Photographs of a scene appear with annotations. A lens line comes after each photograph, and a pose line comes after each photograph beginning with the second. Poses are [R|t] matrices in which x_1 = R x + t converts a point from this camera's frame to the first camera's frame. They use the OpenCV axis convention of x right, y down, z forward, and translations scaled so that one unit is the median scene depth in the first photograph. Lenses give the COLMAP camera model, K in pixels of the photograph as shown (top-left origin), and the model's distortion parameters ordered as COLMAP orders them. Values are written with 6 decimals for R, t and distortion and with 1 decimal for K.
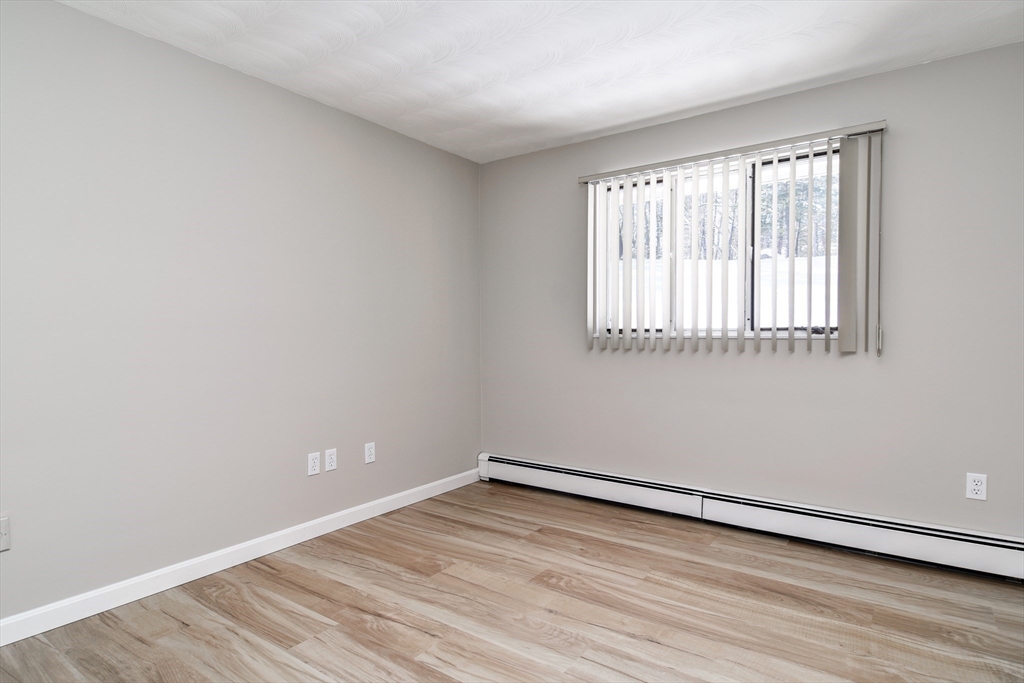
lens RADIAL K [[496.8, 0, 493.4], [0, 496.8, 336.4], [0, 0, 1]] dist [-0.006554, -0.001492]
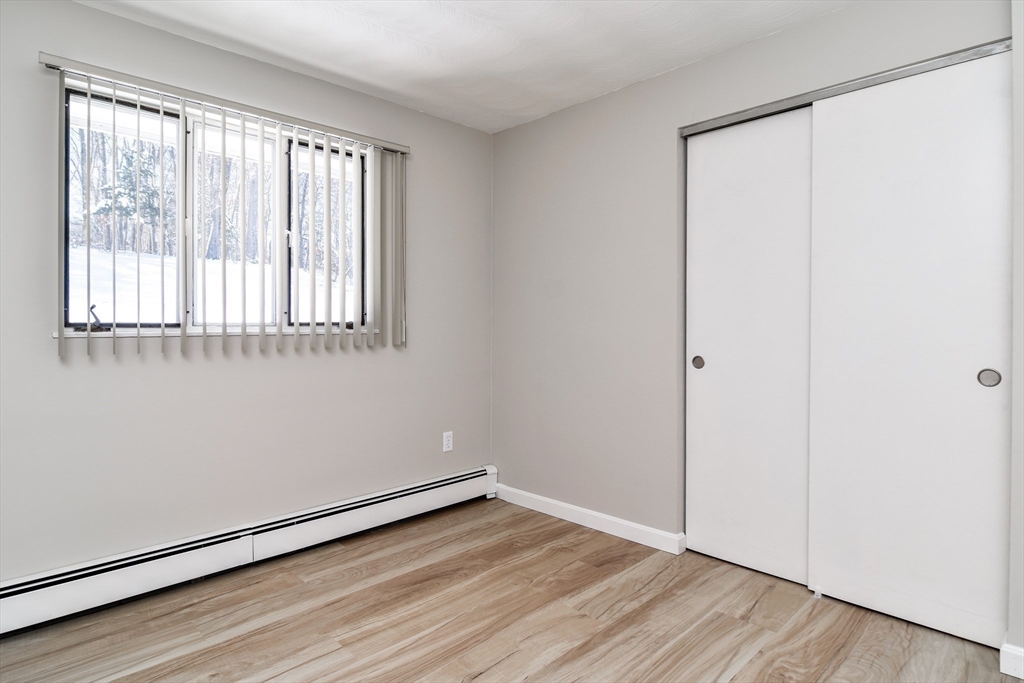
lens RADIAL K [[552.7, 0, 492.6], [0, 552.7, 325.4], [0, 0, 1]] dist [0.005000, -0.007612]
pose [[0.219474, 0.002558, 0.975615, -0.420464], [0.013638, 0.999891, -0.005690, -0.002148], [-0.975523, 0.014554, 0.219415, 0.494680]]
